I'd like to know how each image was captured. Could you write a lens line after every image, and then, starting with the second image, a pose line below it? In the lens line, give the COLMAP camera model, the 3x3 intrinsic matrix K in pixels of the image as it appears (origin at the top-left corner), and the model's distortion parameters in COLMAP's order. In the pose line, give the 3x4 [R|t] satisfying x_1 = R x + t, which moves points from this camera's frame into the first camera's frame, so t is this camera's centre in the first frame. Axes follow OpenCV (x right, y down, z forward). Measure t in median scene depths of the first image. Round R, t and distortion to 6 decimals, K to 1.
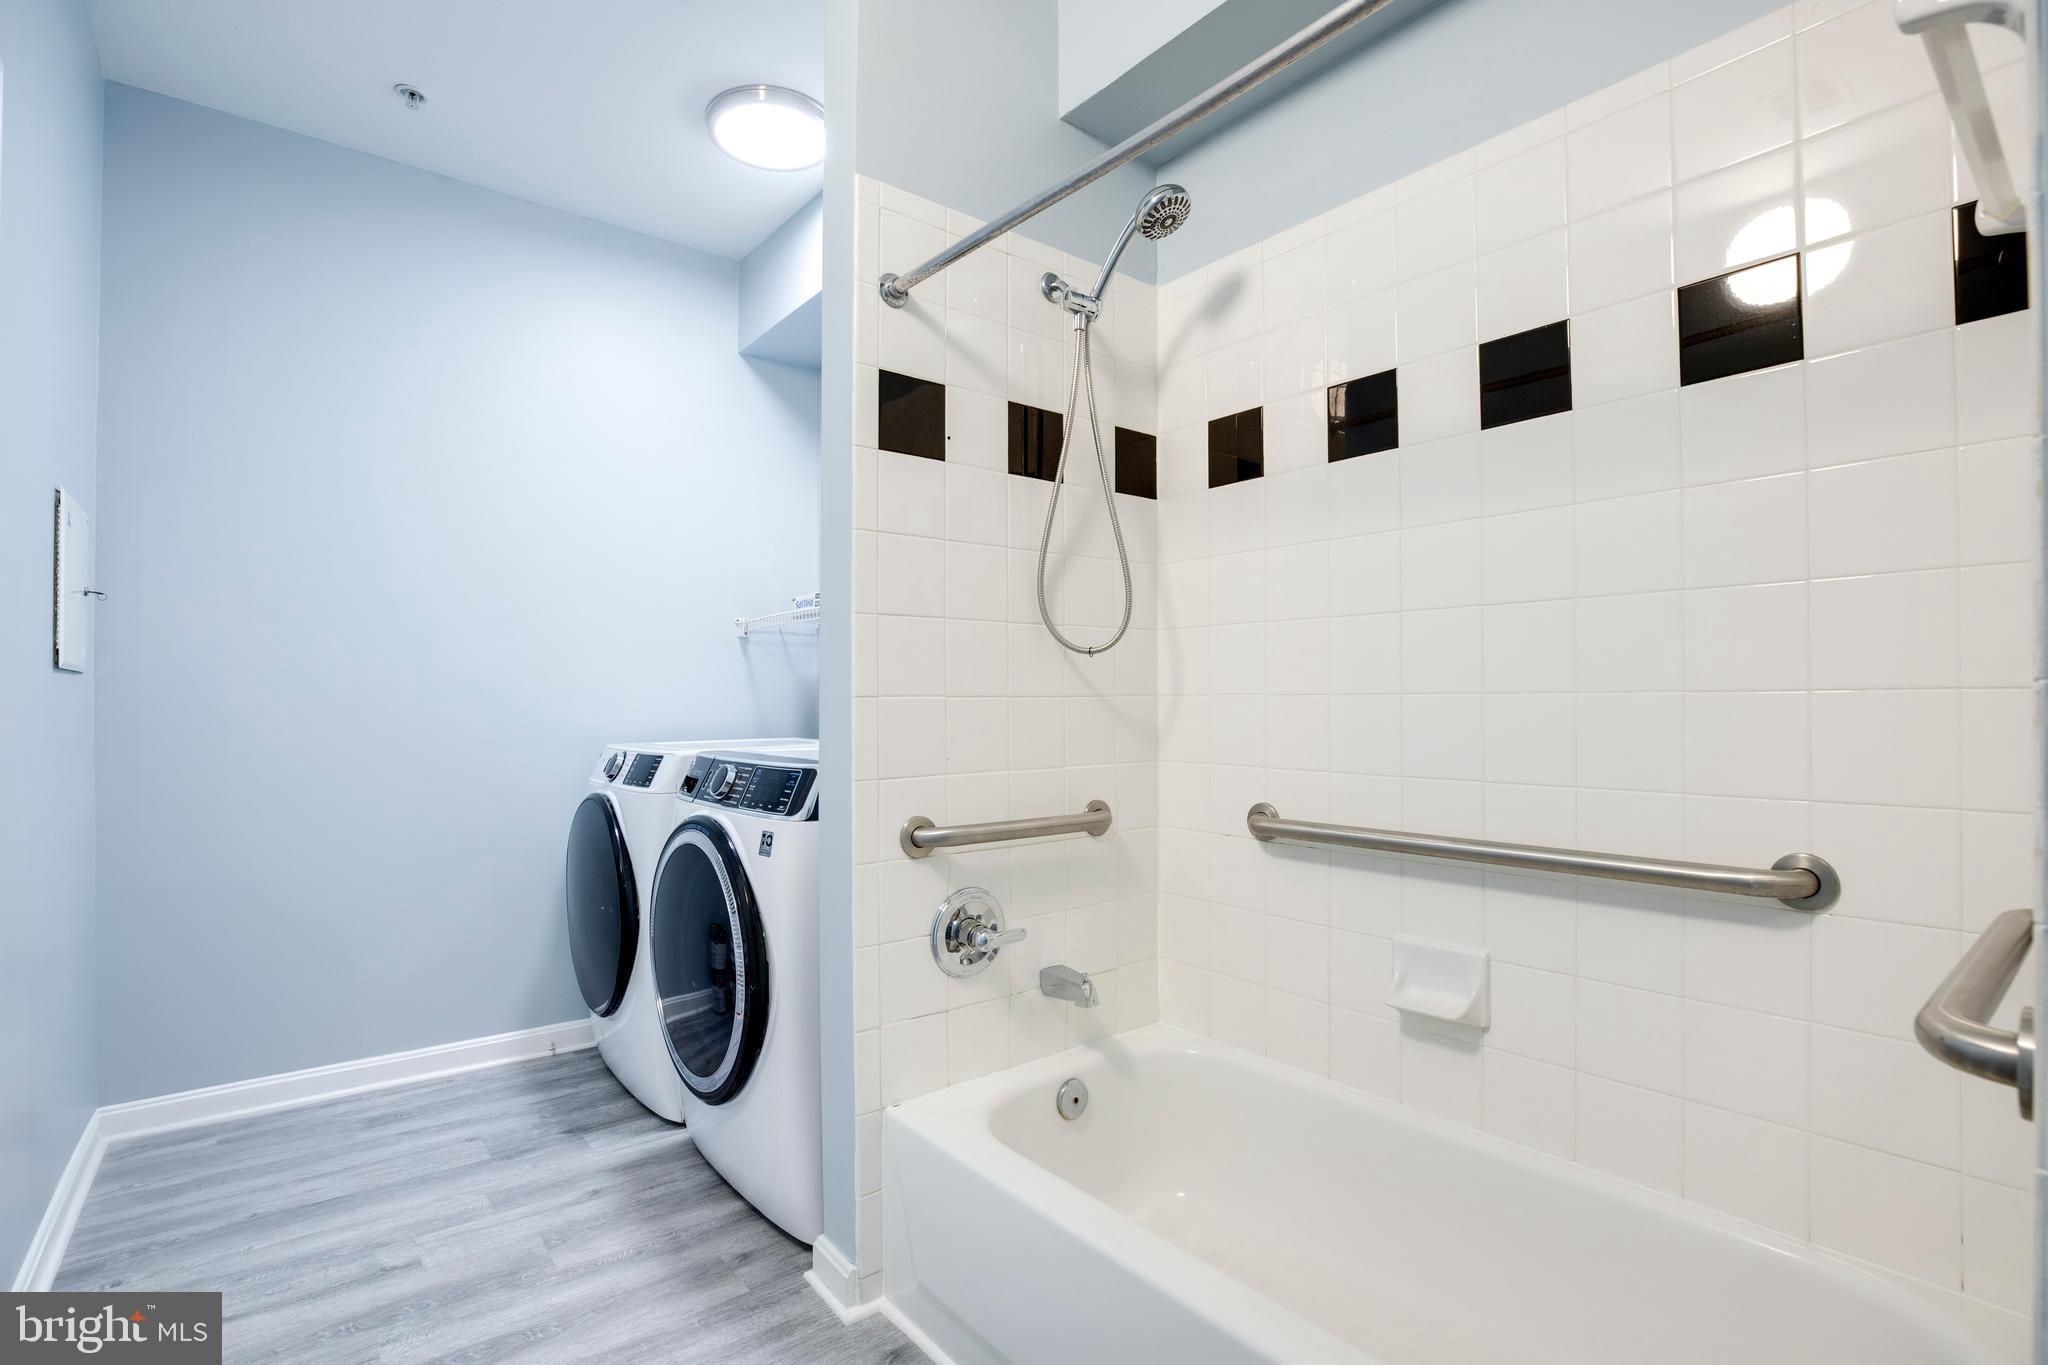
lens RADIAL K [[942.3, 0, 1022.6], [0, 942.3, 698.3], [0, 0, 1]] dist [-0.046649, 0.014186]
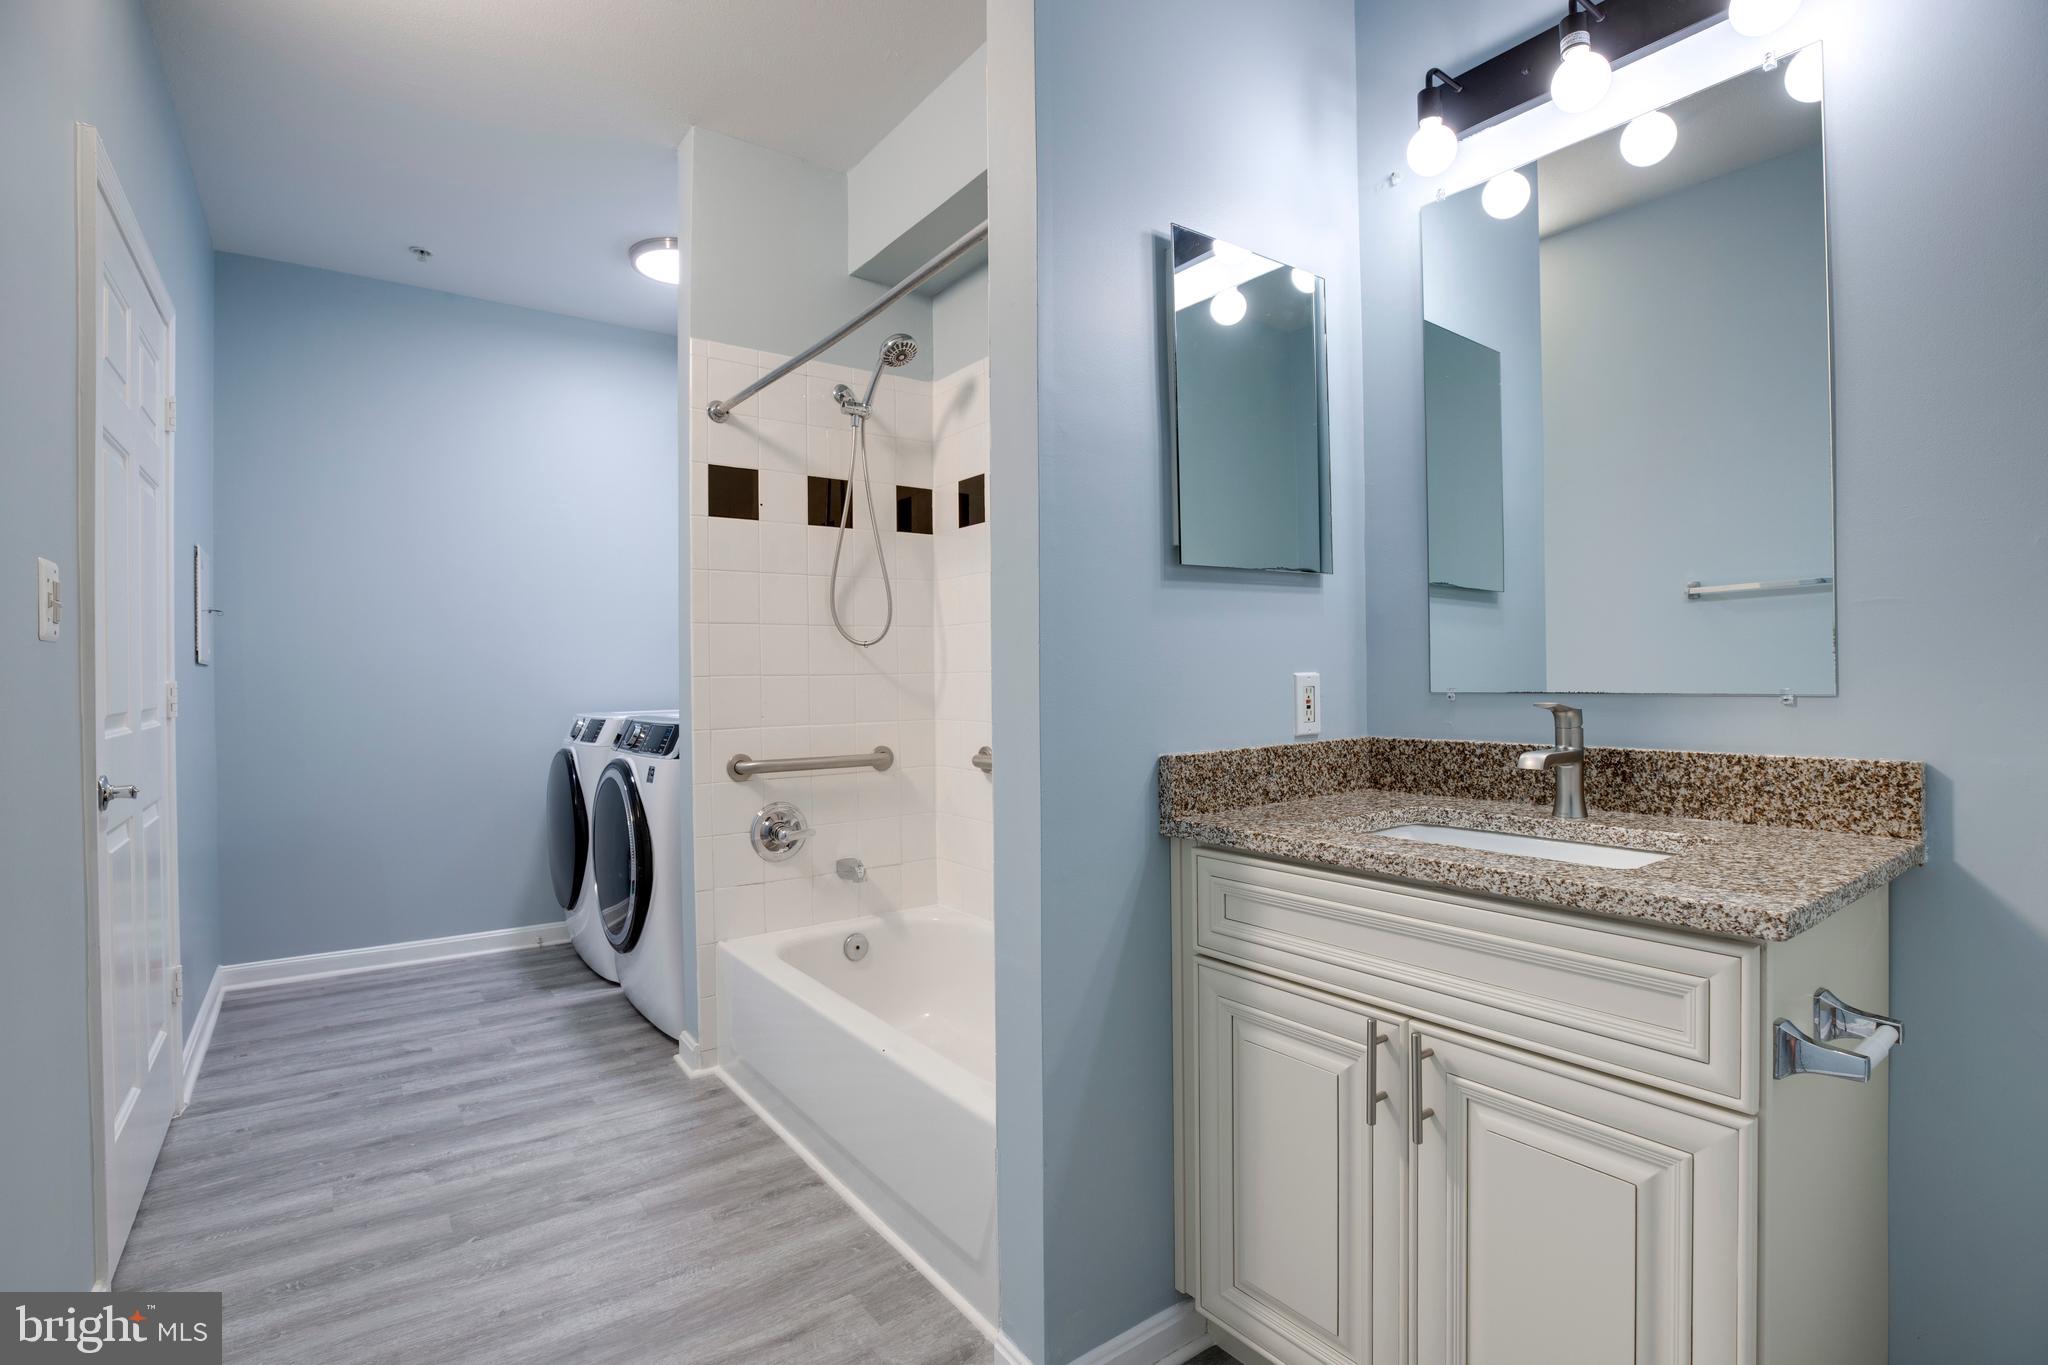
lens RADIAL K [[958.3, 0, 1025.5], [0, 958.3, 677.7], [0, 0, 1]] dist [-0.045849, 0.016160]
pose [[0.998722, -0.010902, -0.049355, 0.385023], [0.011140, 0.999928, 0.004559, -0.001131], [0.049302, -0.005103, 0.998771, -0.473322]]
